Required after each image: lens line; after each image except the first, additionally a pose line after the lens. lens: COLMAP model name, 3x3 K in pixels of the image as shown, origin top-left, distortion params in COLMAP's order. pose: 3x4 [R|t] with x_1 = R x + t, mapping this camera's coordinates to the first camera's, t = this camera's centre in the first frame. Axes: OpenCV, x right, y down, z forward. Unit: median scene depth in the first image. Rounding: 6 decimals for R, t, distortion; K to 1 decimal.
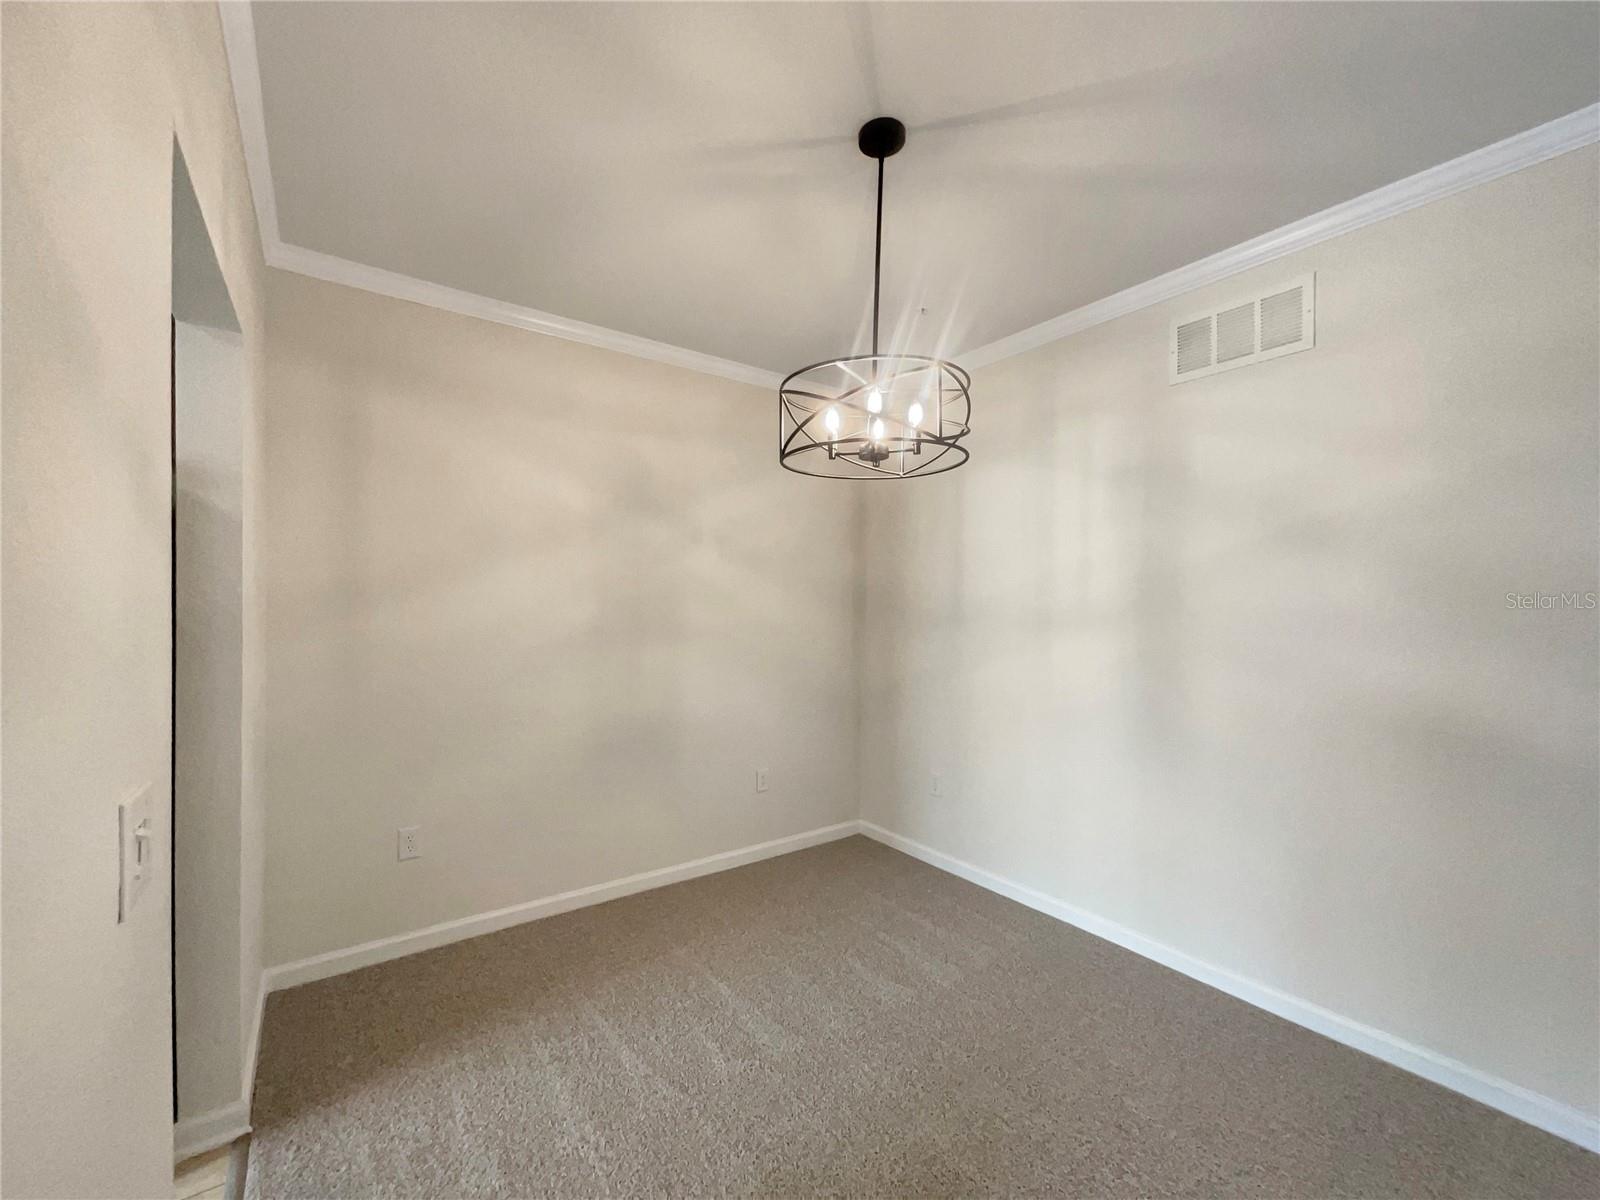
lens RADIAL K [[664.9, 0, 800.0], [0, 664.9, 600.0], [0, 0, 1]] dist [-0.000204, 0.000082]
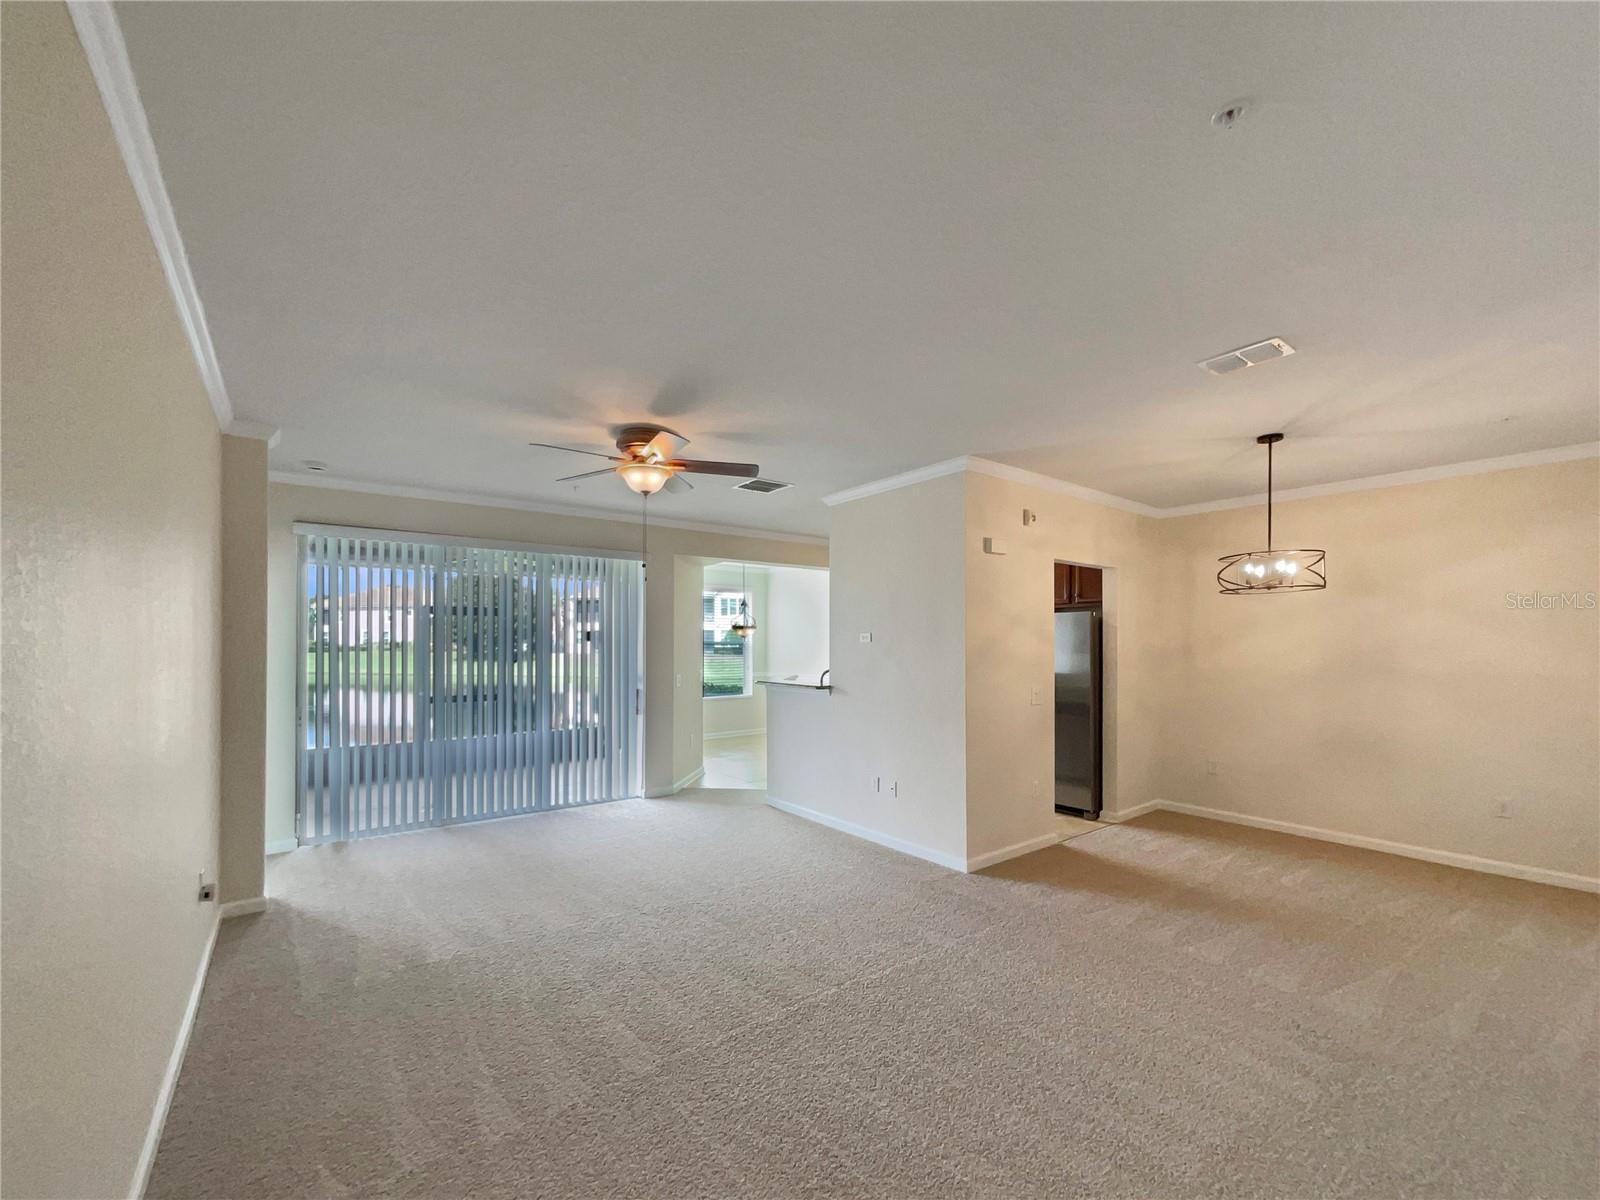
lens RADIAL K [[664.9, 0, 800.0], [0, 664.9, 600.0], [0, 0, 1]] dist [-0.000204, 0.000082]
pose [[0.028628, -0.086976, -0.995799, 1.380697], [0.001092, 0.996209, -0.086980, 0.016220], [0.999590, 0.001402, 0.028614, -0.336264]]
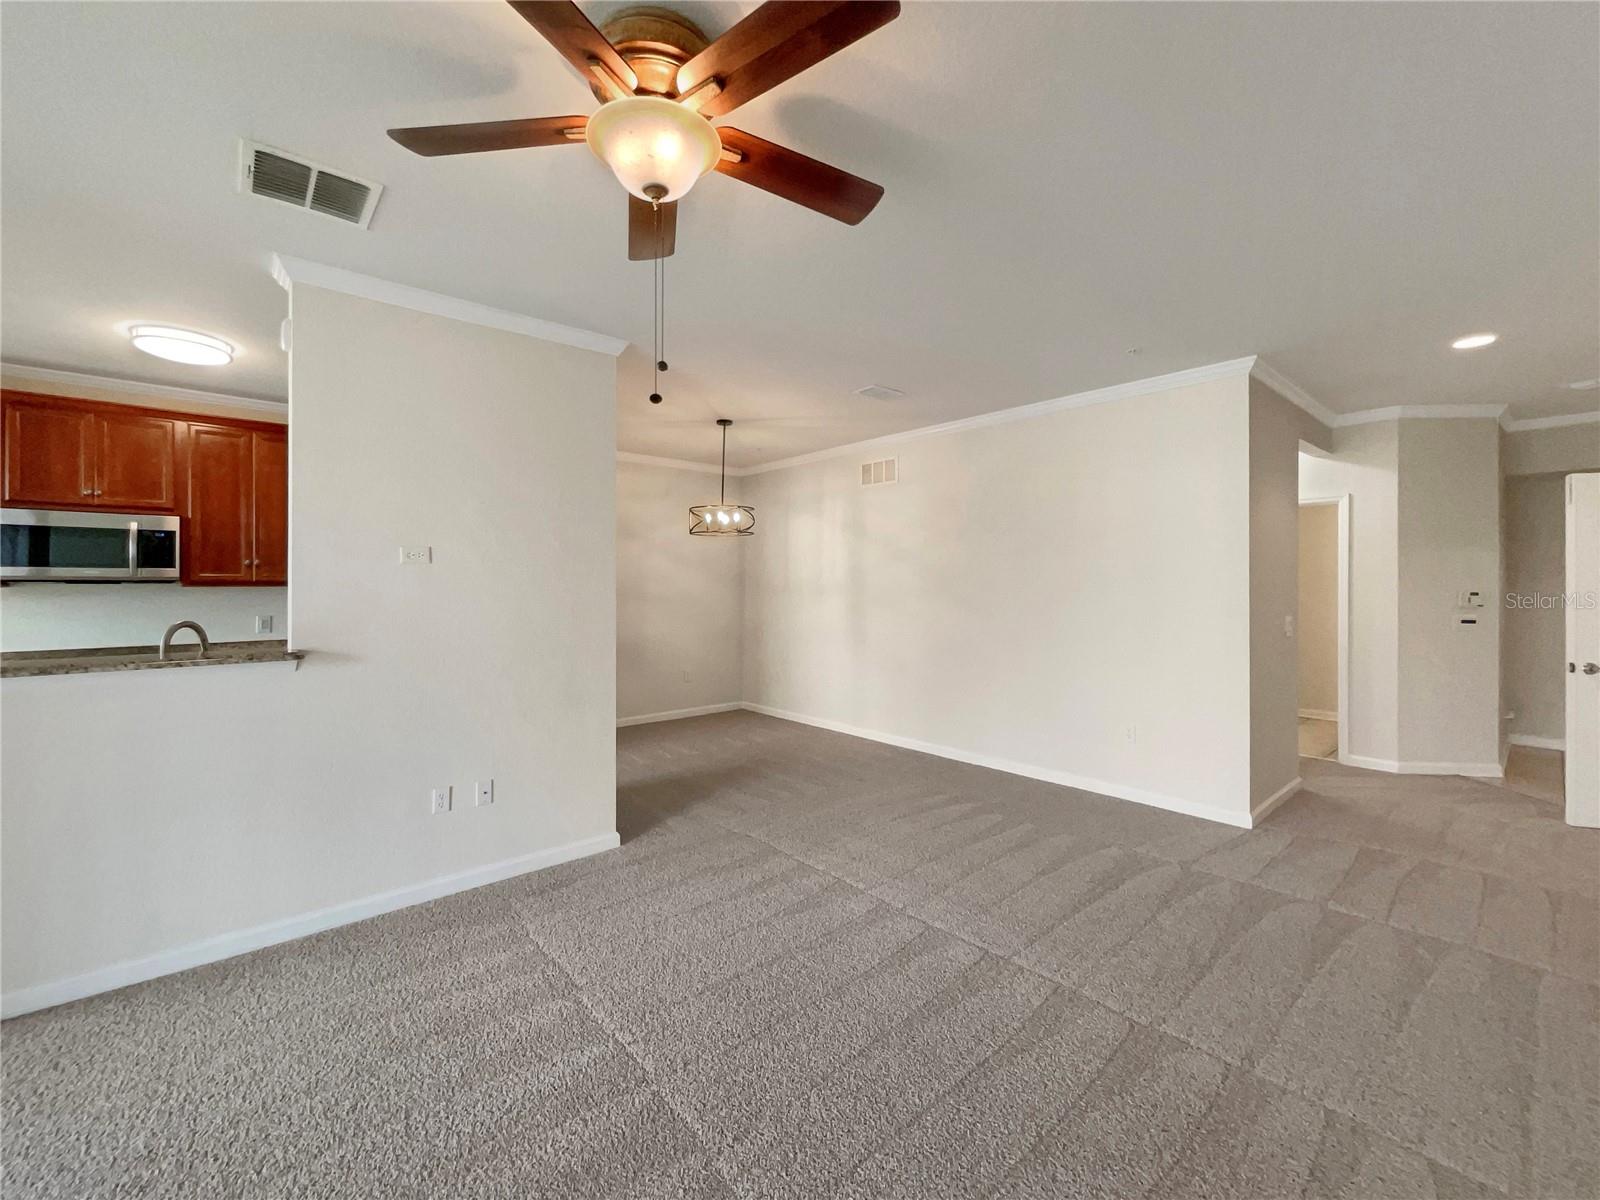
lens RADIAL K [[664.9, 0, 800.0], [0, 664.9, 600.0], [0, 0, 1]] dist [-0.000204, 0.000082]
pose [[0.994387, -0.012176, 0.105103, 0.085516], [0.009413, 0.999598, 0.026746, 0.002527], [-0.105386, -0.025607, 0.994102, -1.185554]]
